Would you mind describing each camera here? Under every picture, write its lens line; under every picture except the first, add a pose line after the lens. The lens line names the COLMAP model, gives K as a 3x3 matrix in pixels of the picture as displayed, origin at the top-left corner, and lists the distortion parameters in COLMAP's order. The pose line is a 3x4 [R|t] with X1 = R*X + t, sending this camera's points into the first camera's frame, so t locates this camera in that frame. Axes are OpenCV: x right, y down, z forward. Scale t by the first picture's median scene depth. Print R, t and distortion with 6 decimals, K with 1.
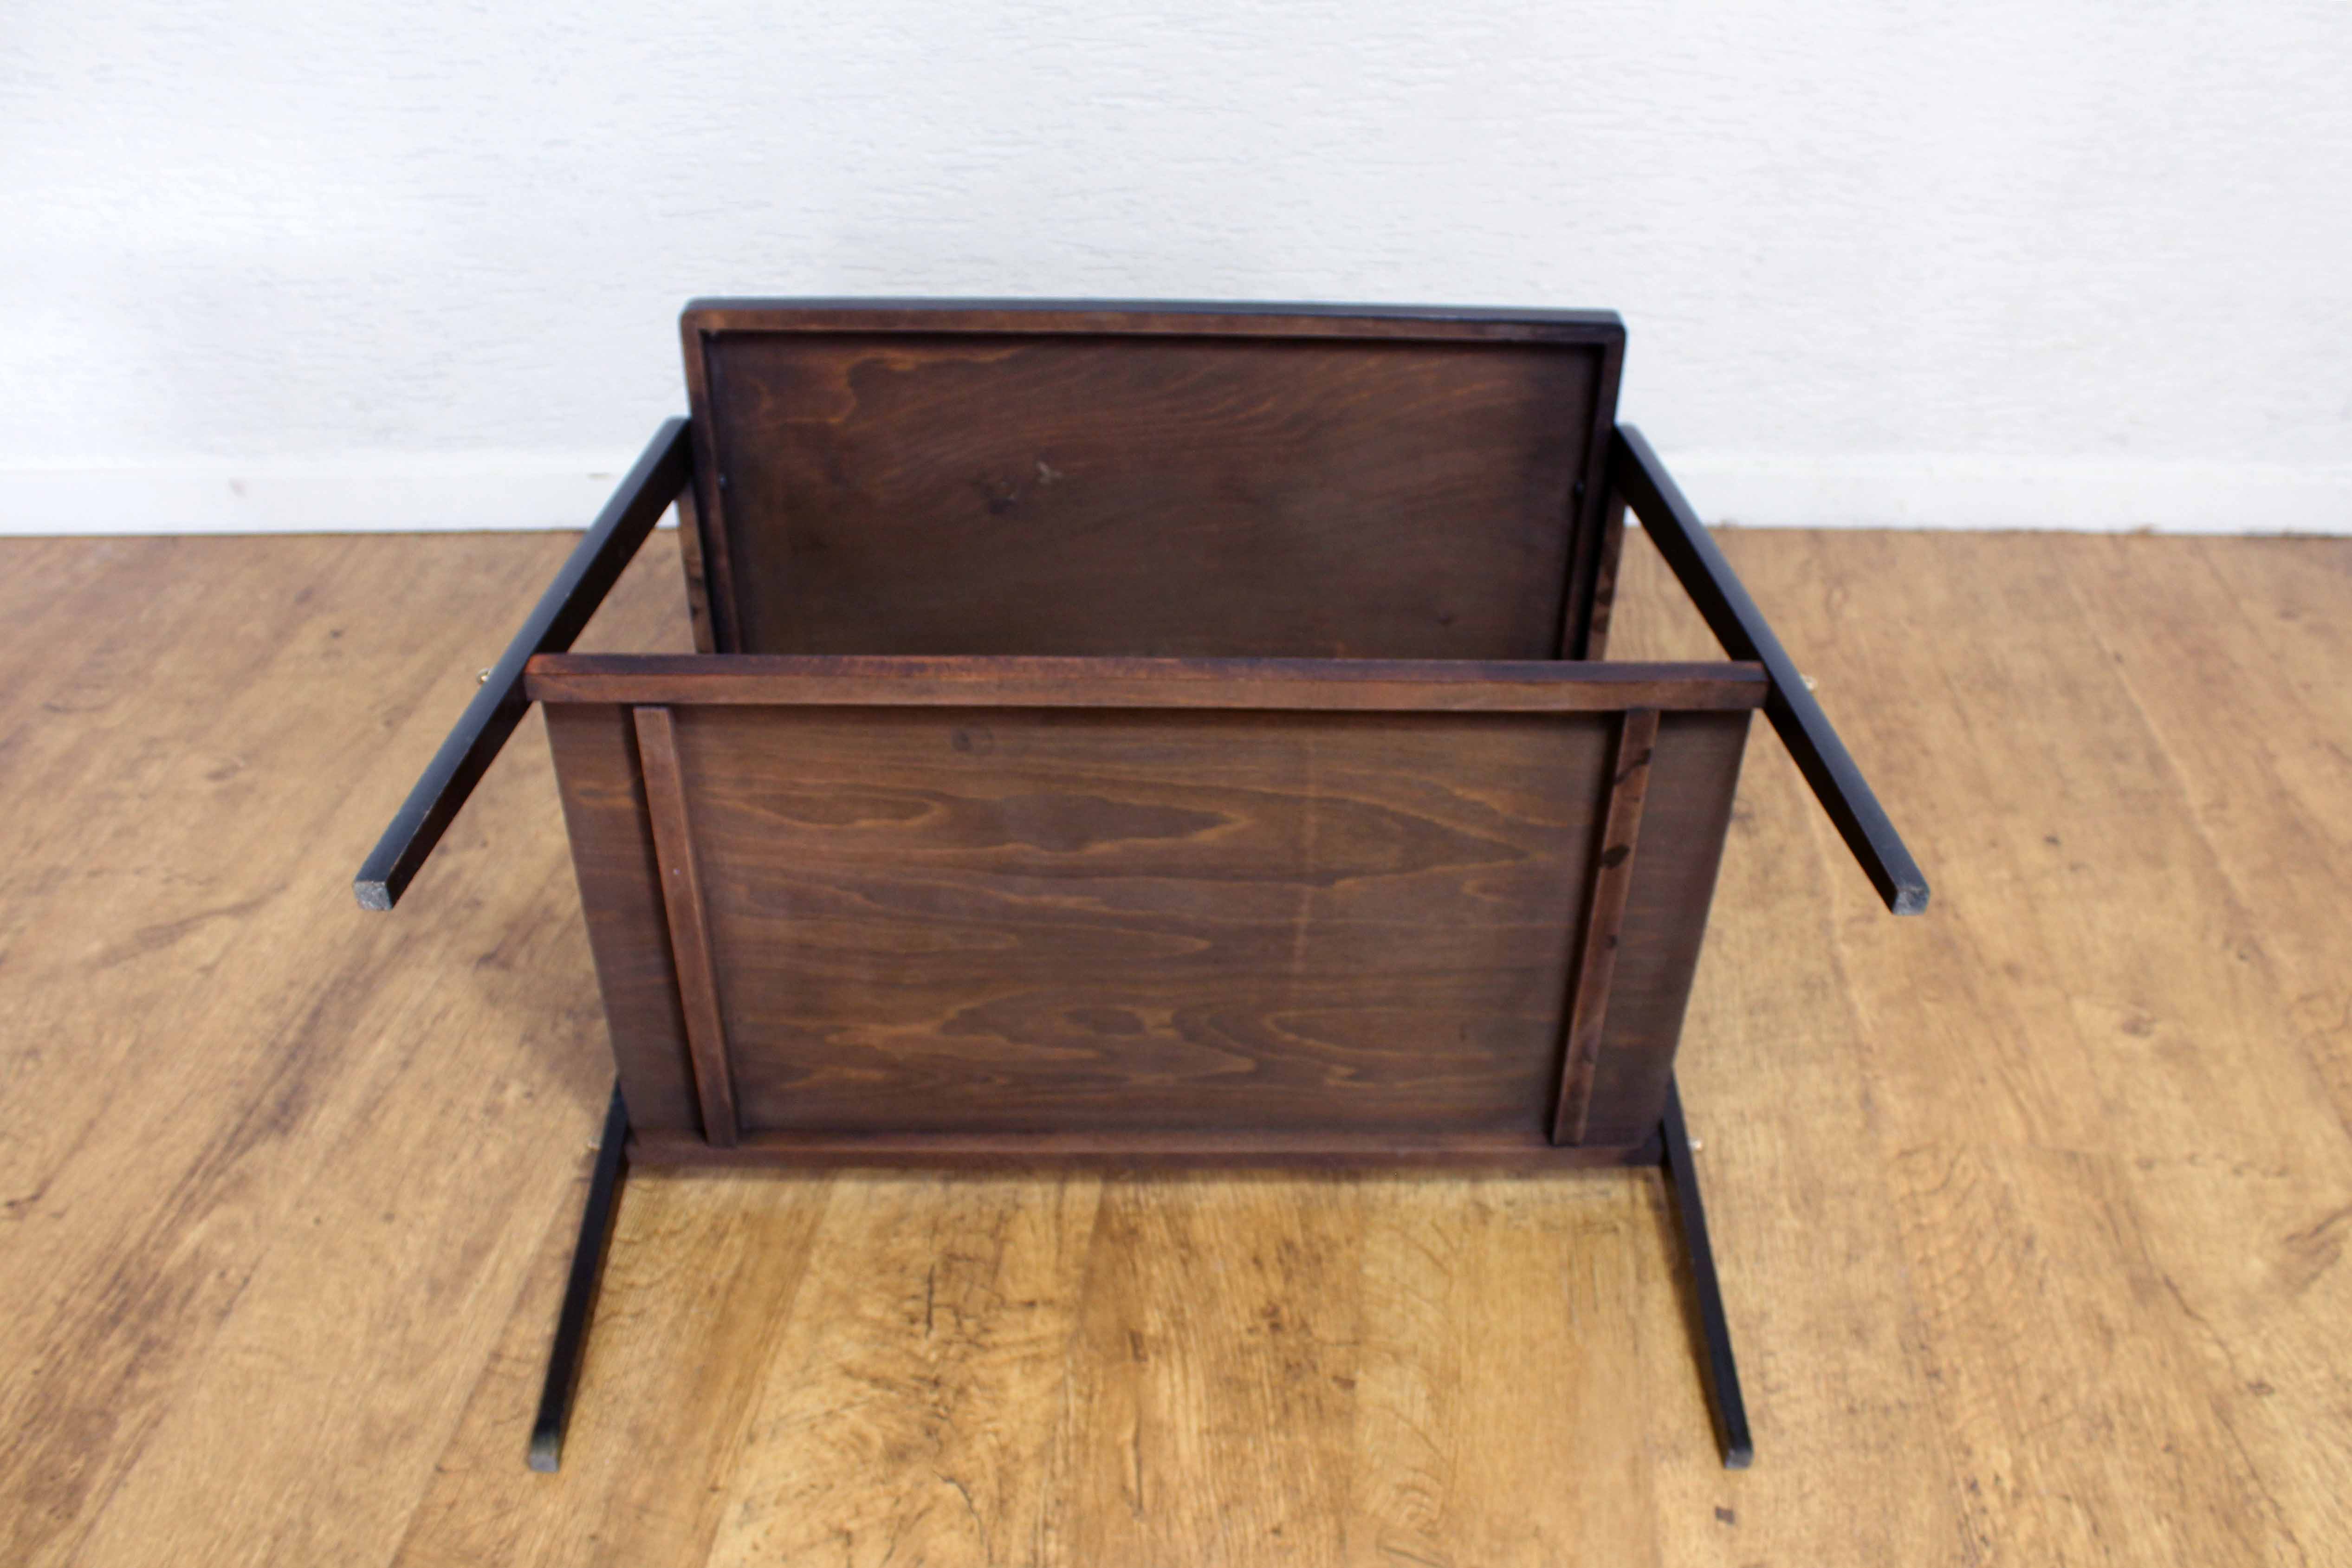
lens RADIAL K [[1974.0, 0, 1186.5], [0, 1974.0, 781.8], [0, 0, 1]] dist [-0.139921, 0.099131]
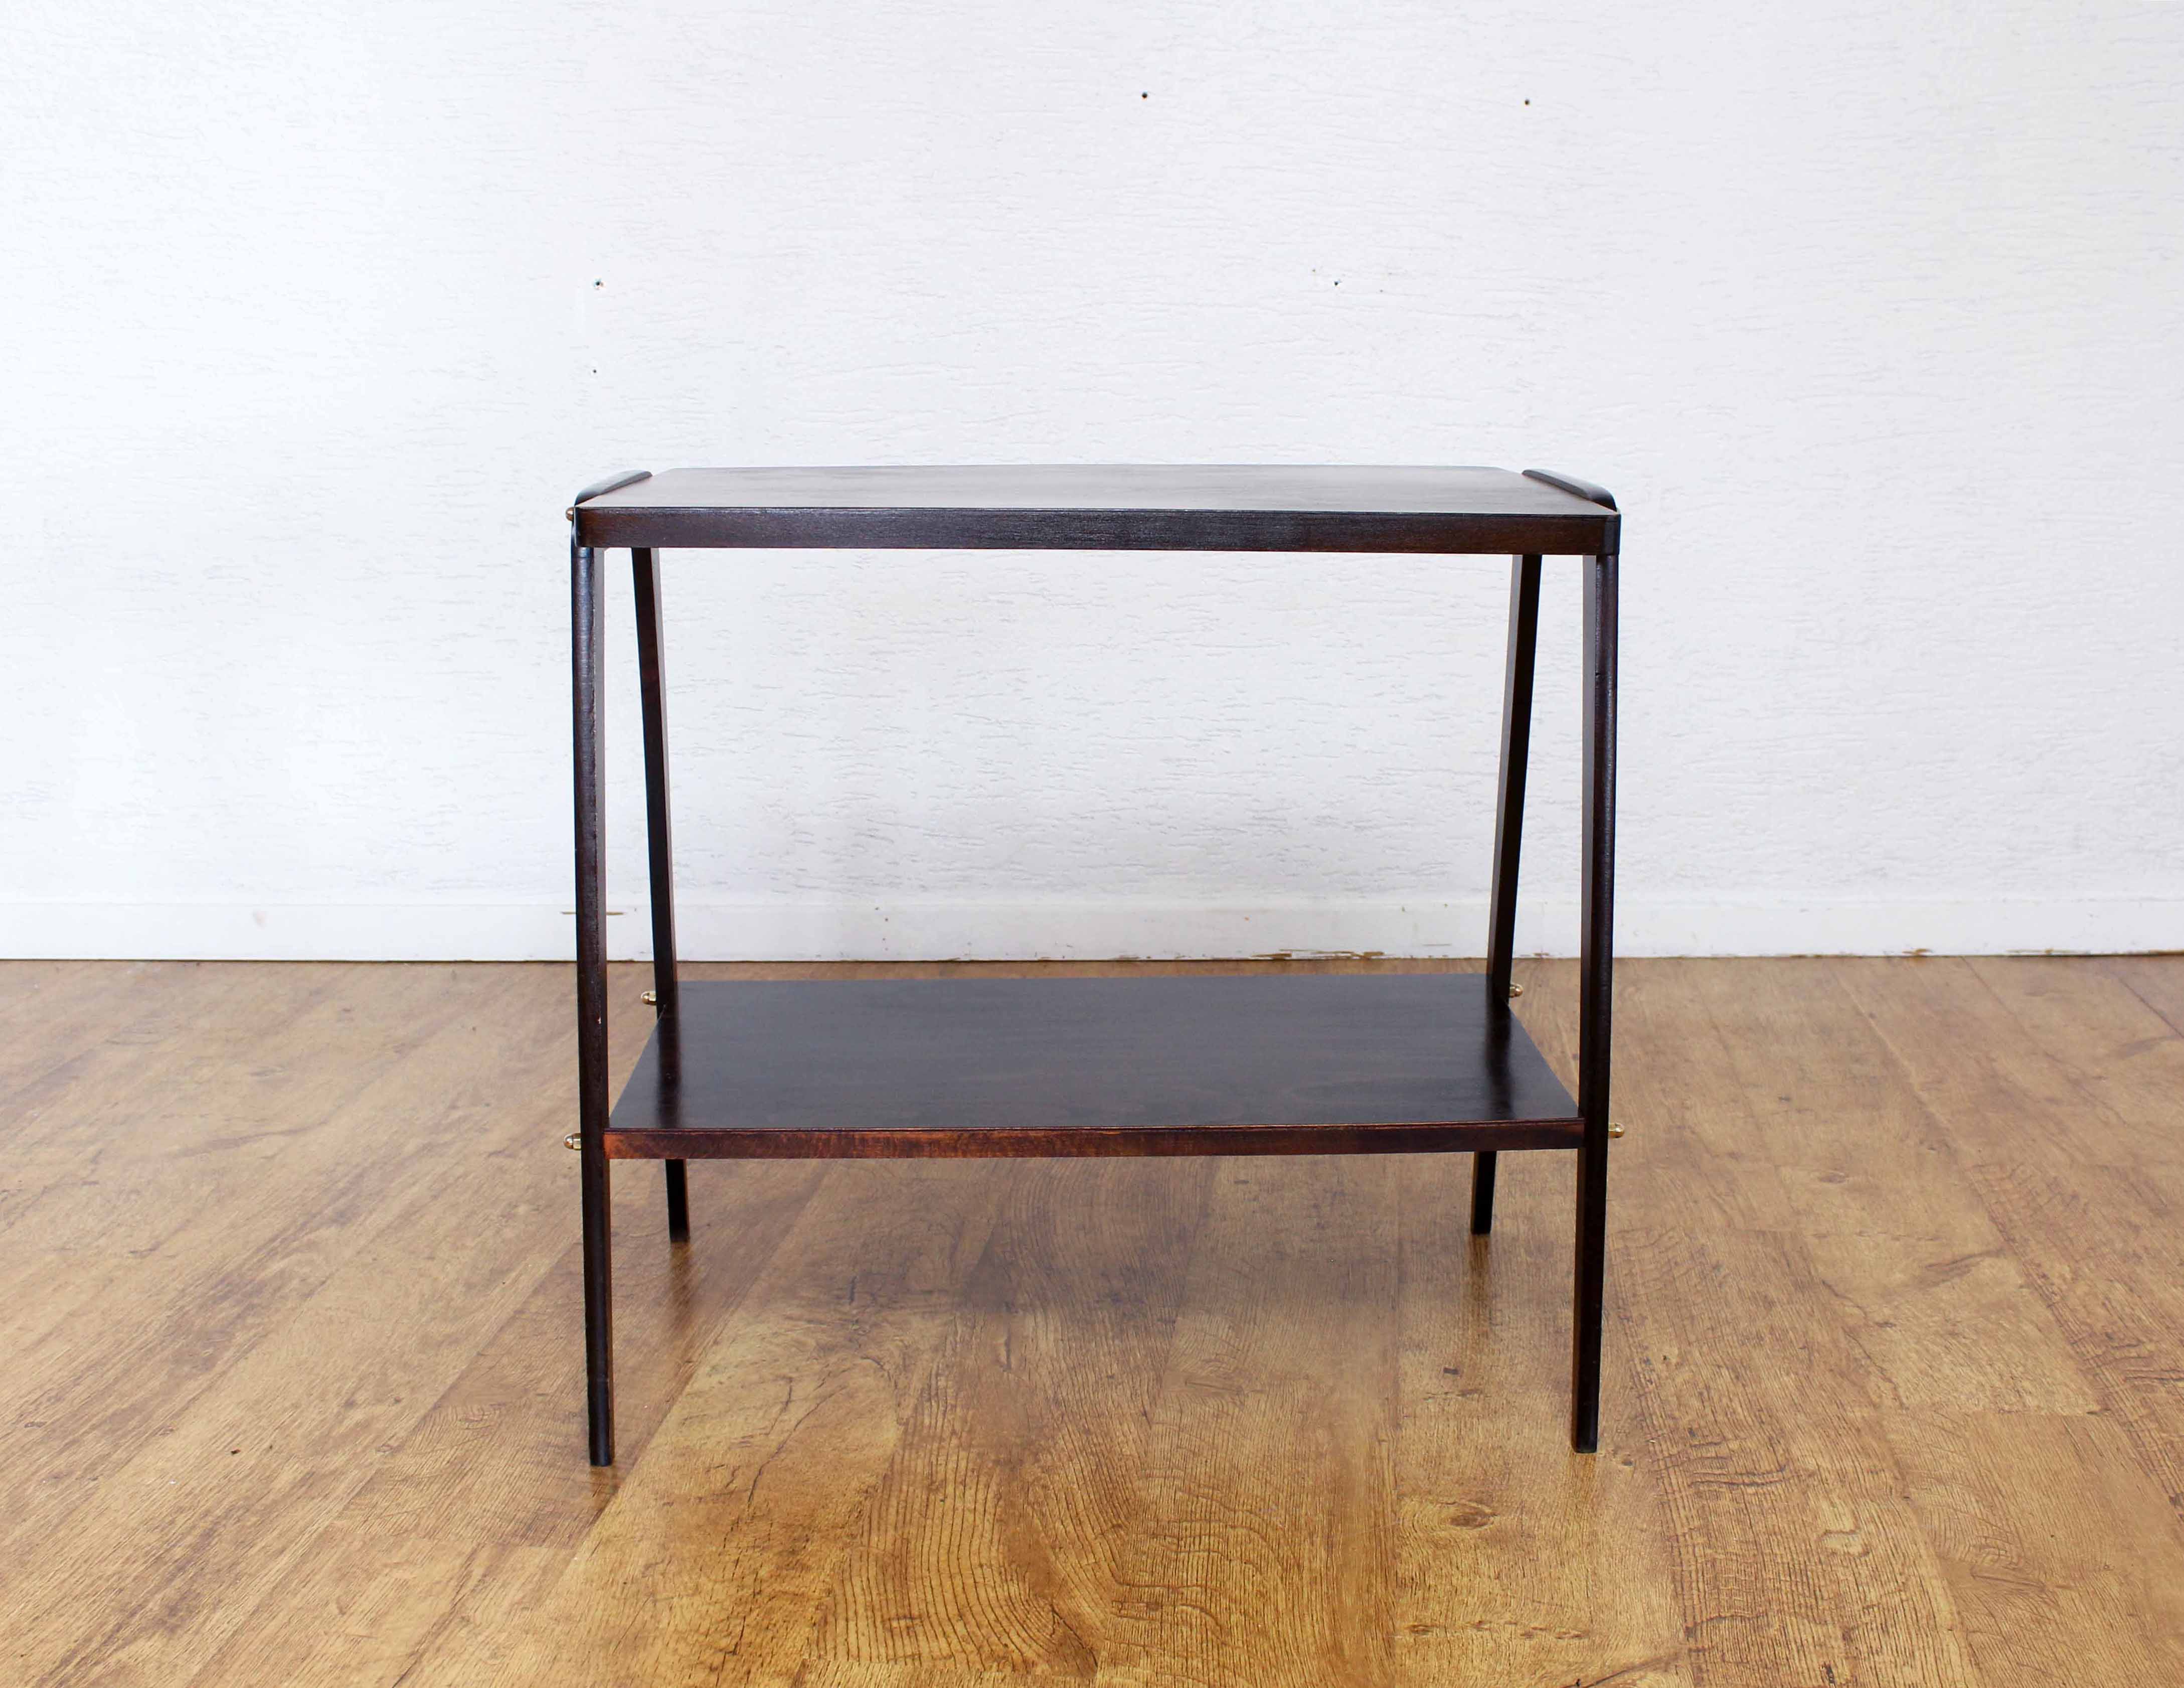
lens RADIAL K [[2507.1, 0, 1102.5], [0, 2507.1, 856.1], [0, 0, 1]] dist [-0.106714, 0.000000]
pose [[0.999846, -0.014957, -0.009148, 0.052891], [0.010239, 0.921660, -0.387864, 0.617272], [0.014233, 0.387710, 0.921671, -0.617721]]
